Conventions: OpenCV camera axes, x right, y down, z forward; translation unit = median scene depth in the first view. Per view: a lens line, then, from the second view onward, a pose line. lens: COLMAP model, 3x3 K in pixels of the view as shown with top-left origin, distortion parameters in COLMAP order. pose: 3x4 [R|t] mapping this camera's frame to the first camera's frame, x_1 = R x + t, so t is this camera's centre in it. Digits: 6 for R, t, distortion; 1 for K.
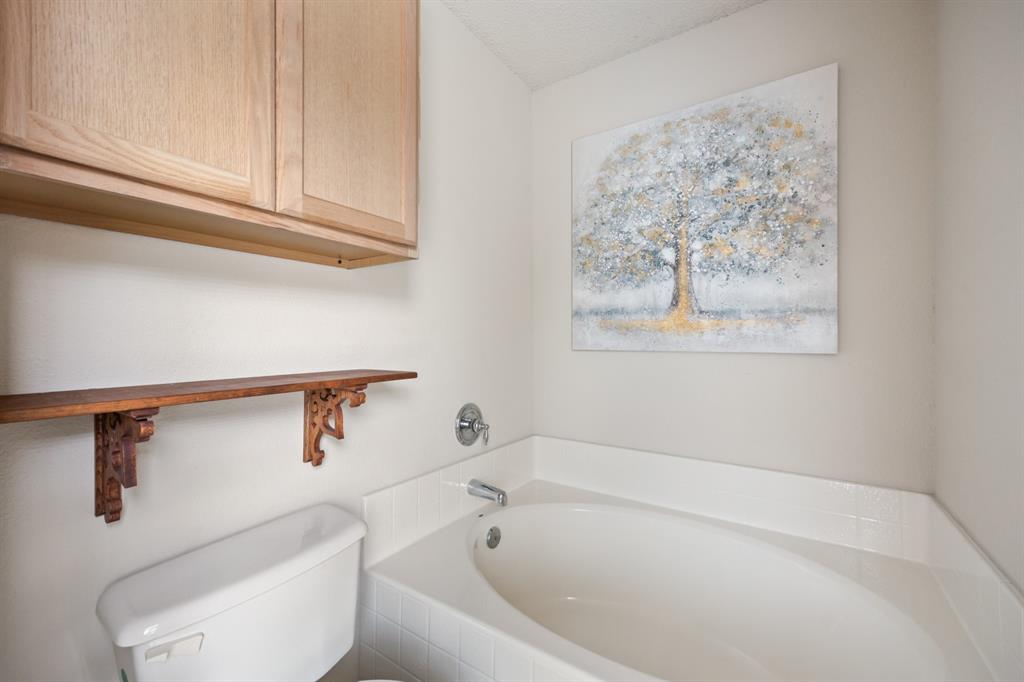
lens RADIAL K [[391.6, 0, 514.8], [0, 391.6, 340.9], [0, 0, 1]] dist [-0.000106, -0.000720]
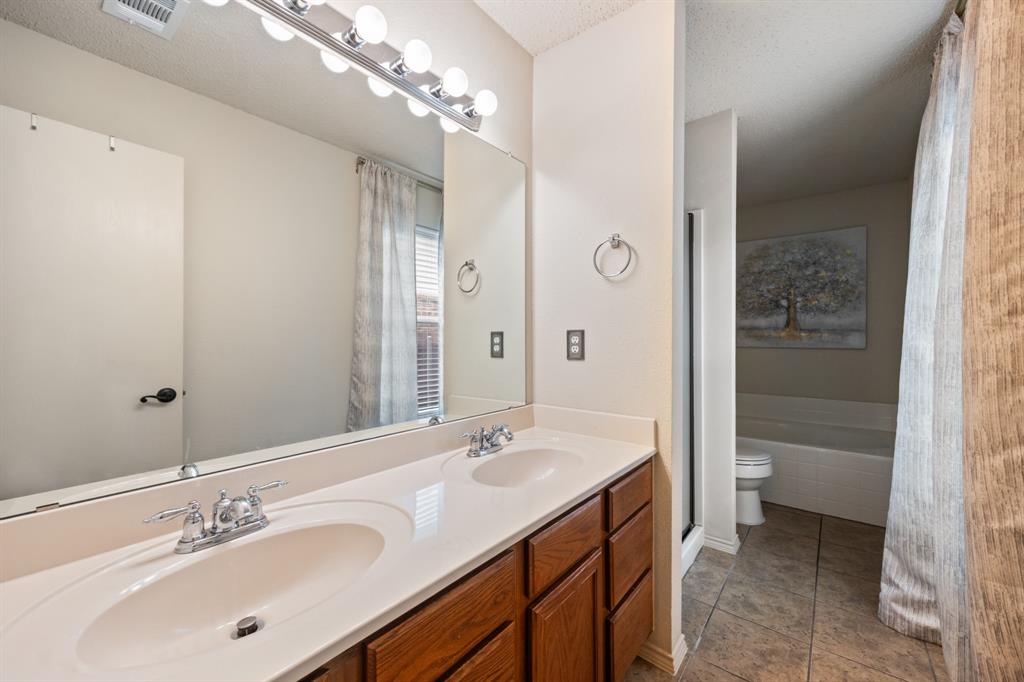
lens RADIAL K [[391.6, 0, 509.9], [0, 391.6, 339.9], [0, 0, 1]] dist [-0.000106, -0.000720]
pose [[0.998481, -0.000825, -0.055089, -1.025228], [0.000909, 0.999998, 0.001502, -0.021855], [0.055087, -0.001550, 0.998480, -1.269064]]
